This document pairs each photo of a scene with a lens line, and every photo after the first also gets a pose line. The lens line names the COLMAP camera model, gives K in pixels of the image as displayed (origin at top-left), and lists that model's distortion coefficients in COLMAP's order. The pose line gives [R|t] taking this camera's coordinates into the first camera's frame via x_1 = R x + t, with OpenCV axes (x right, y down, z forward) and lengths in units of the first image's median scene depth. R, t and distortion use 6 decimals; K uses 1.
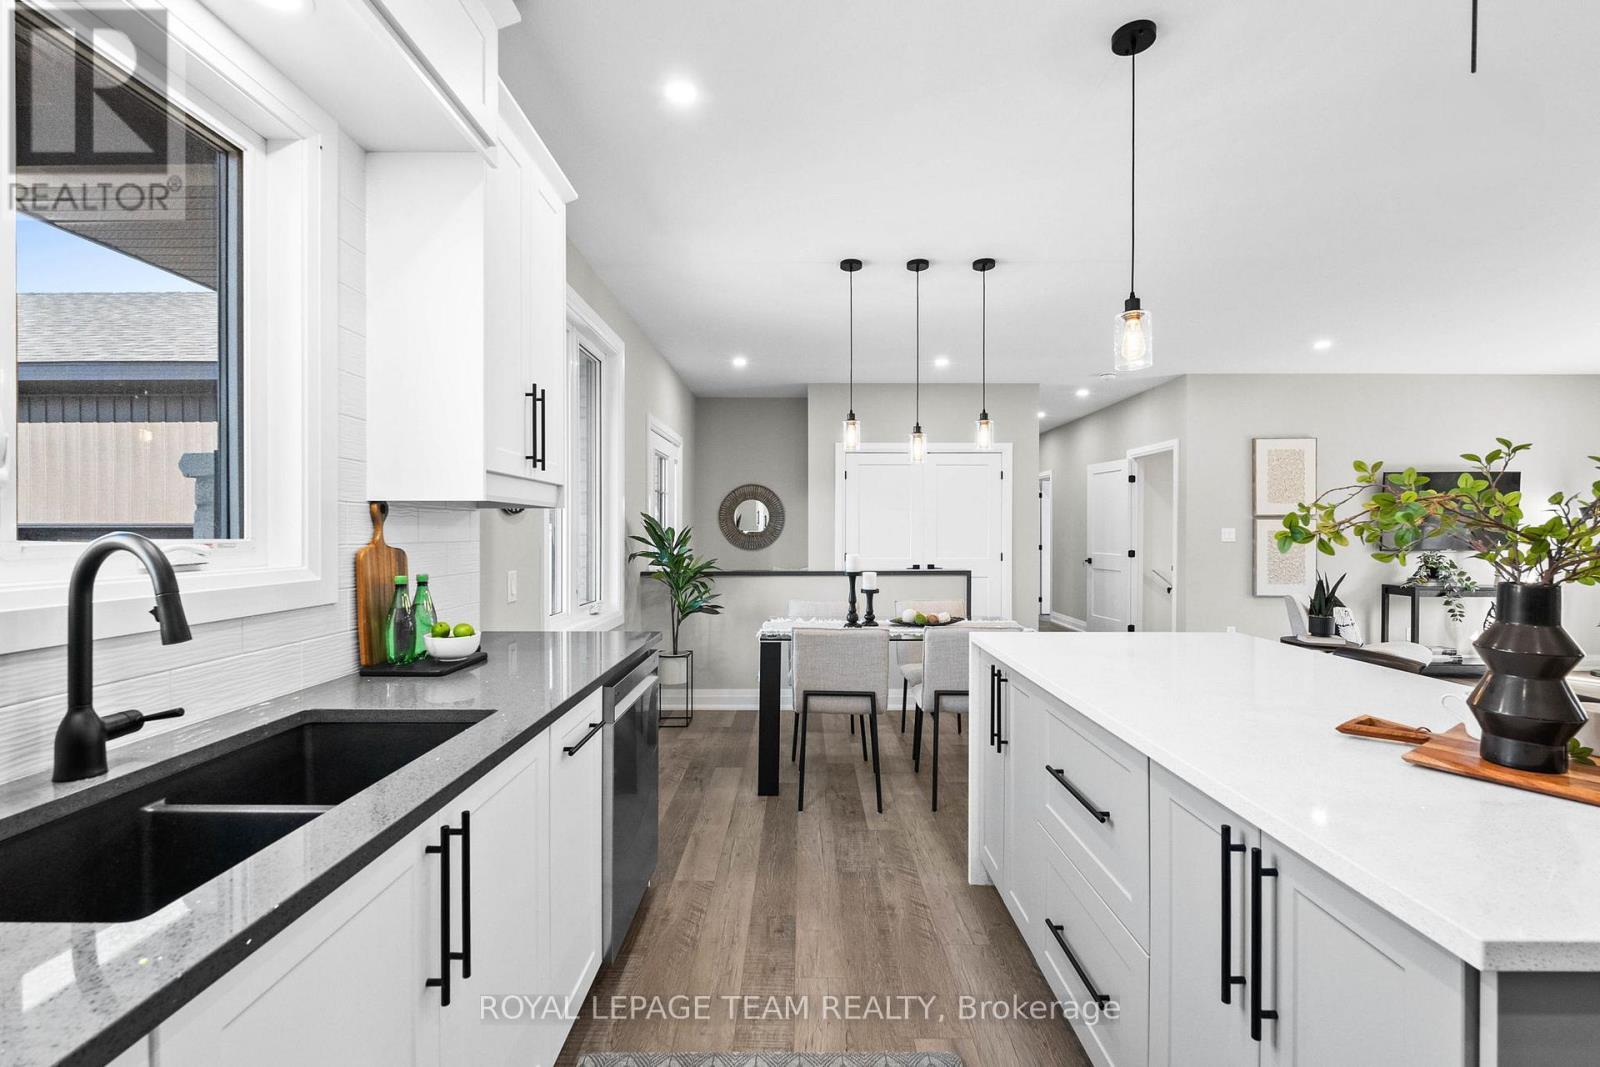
lens RADIAL K [[703.9, 0, 800.0], [0, 703.9, 533.5], [0, 0, 1]] dist [-0.001020, -0.000269]
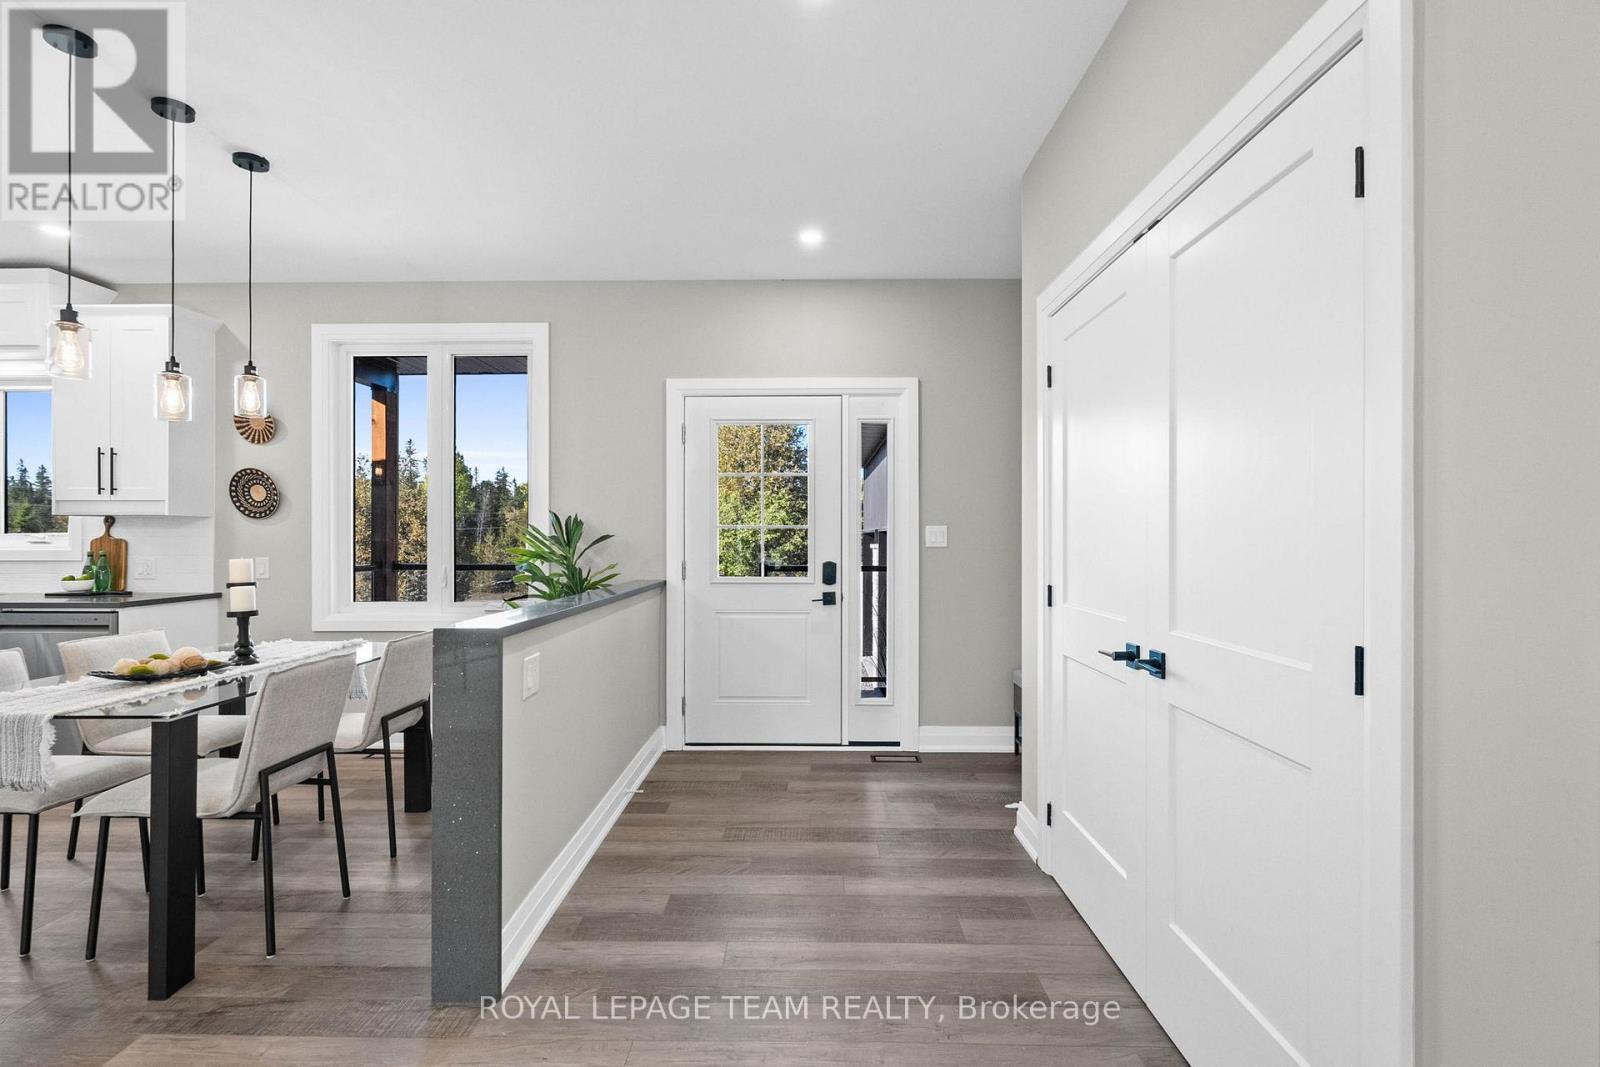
lens RADIAL K [[743.5, 0, 801.8], [0, 743.5, 539.6], [0, 0, 1]] dist [-0.002278, 0.000061]
pose [[-0.006456, 0.006945, -0.999955, 0.972071], [-0.000605, 0.999976, 0.006949, 0.004079], [0.999979, 0.000650, -0.006452, 1.827035]]
